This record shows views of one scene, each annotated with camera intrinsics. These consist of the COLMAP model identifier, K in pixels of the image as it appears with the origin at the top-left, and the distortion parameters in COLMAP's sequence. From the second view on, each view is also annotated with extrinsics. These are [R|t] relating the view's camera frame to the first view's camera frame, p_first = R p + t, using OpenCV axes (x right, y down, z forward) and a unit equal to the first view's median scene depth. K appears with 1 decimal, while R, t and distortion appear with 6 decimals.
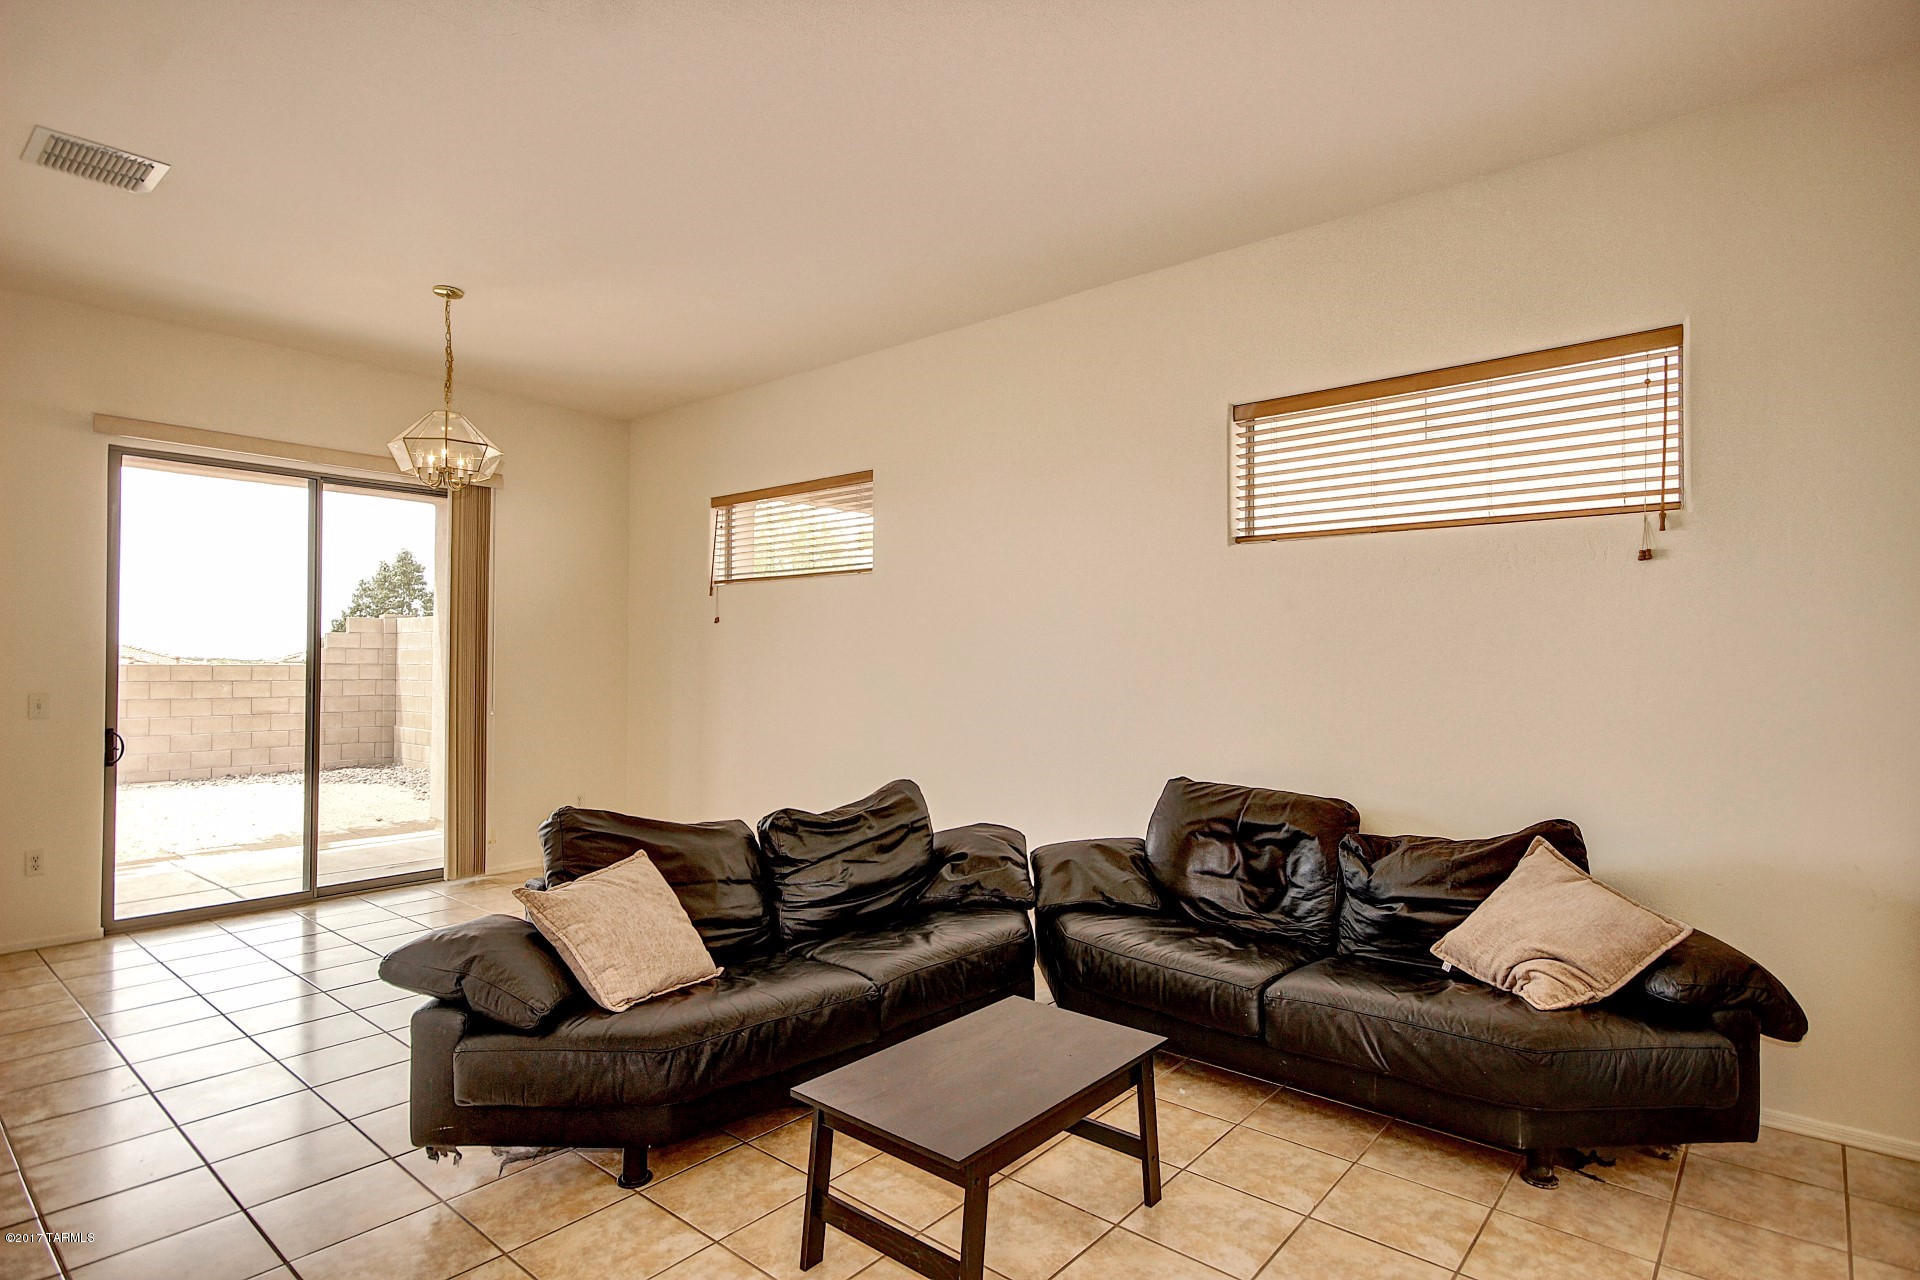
lens RADIAL K [[991.5, 0, 960.0], [0, 991.5, 640.0], [0, 0, 1]] dist [0.003616, 0.000634]
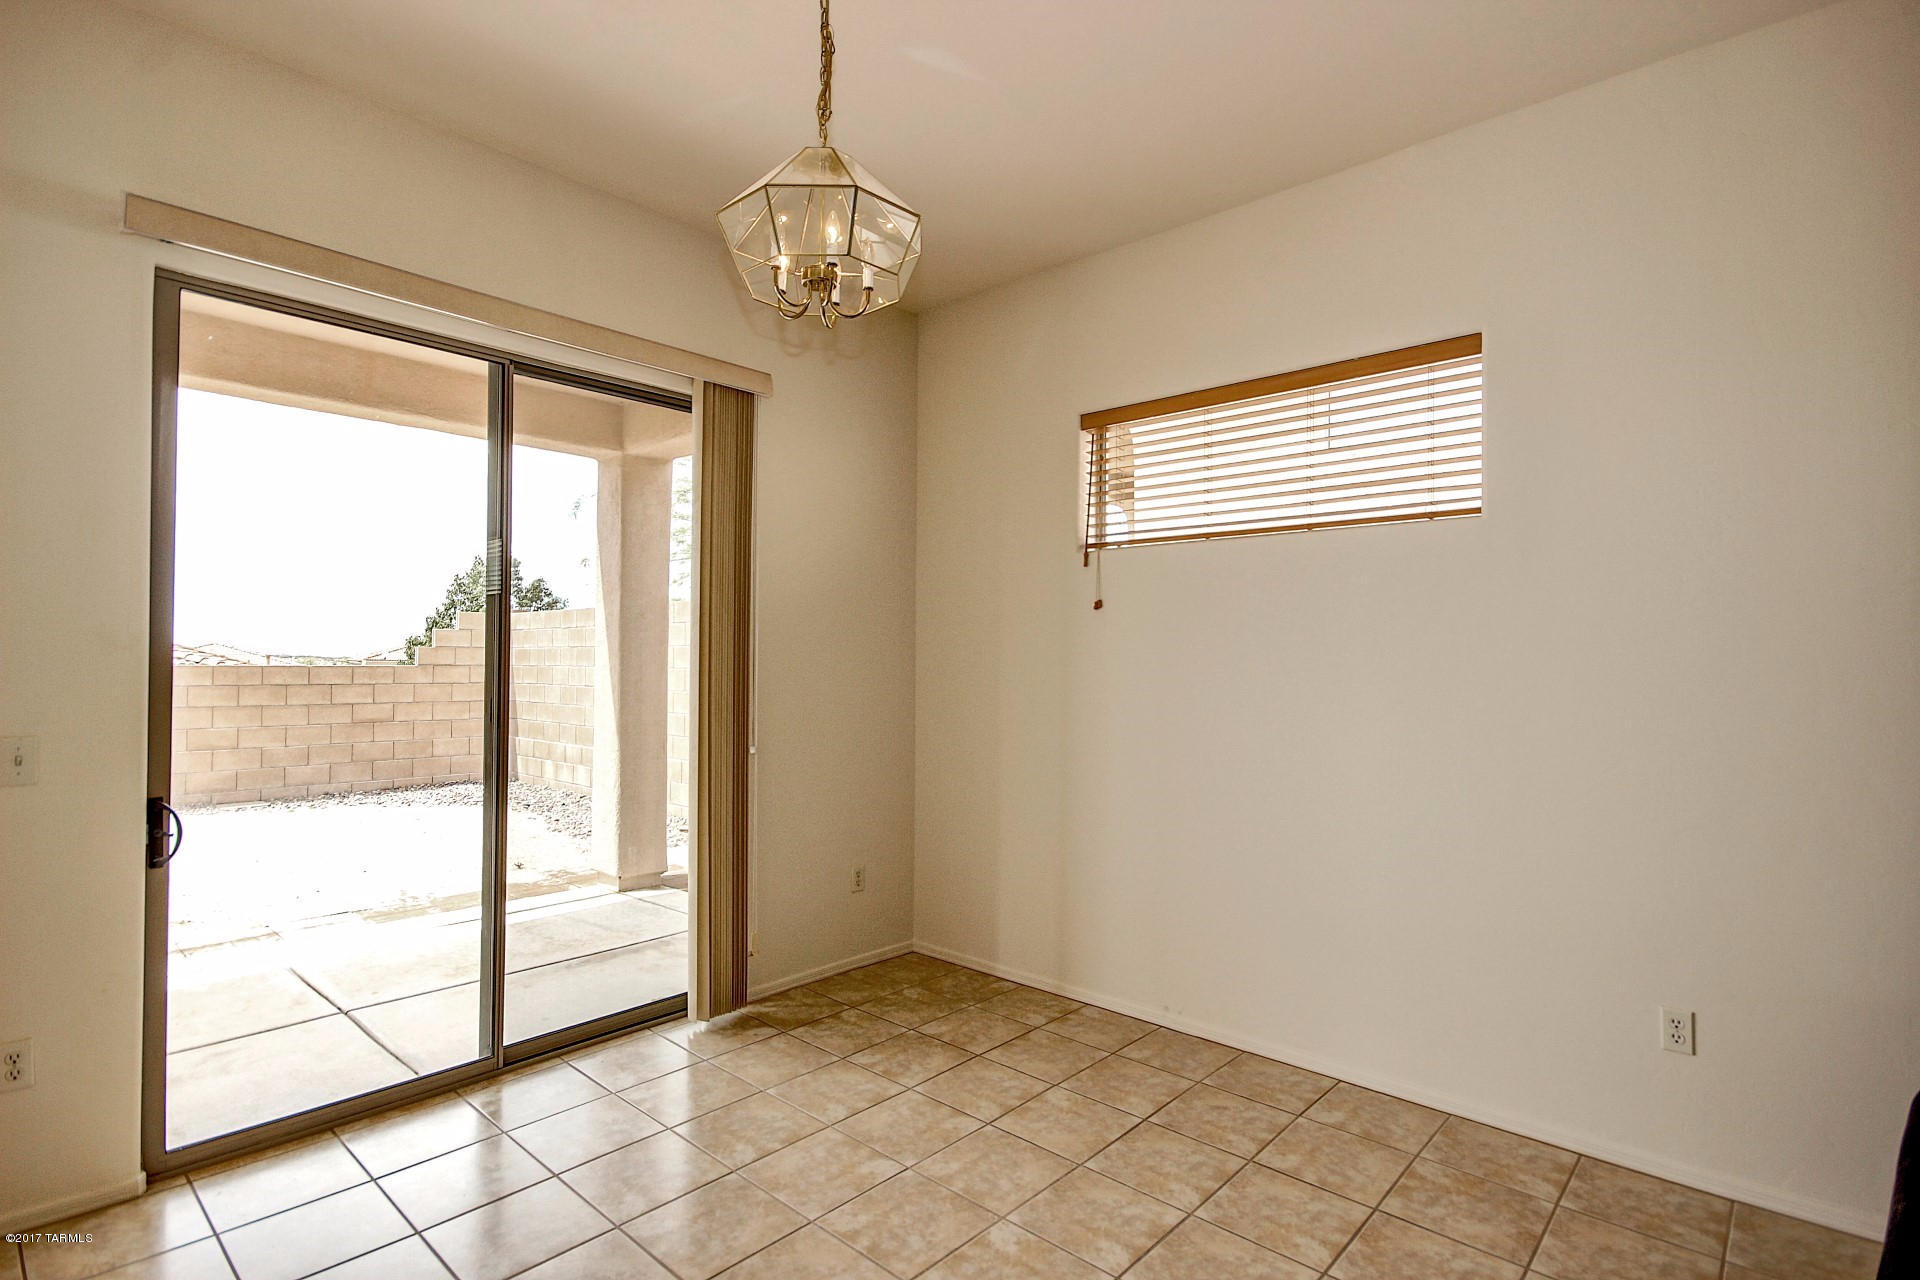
lens RADIAL K [[927.7, 0, 960.0], [0, 927.7, 640.0], [0, 0, 1]] dist [-0.009334, -0.000409]
pose [[0.999731, -0.001904, -0.023121, -0.319019], [0.002032, 0.999983, 0.005528, -0.000824], [0.023110, -0.005573, 0.999717, 0.402777]]
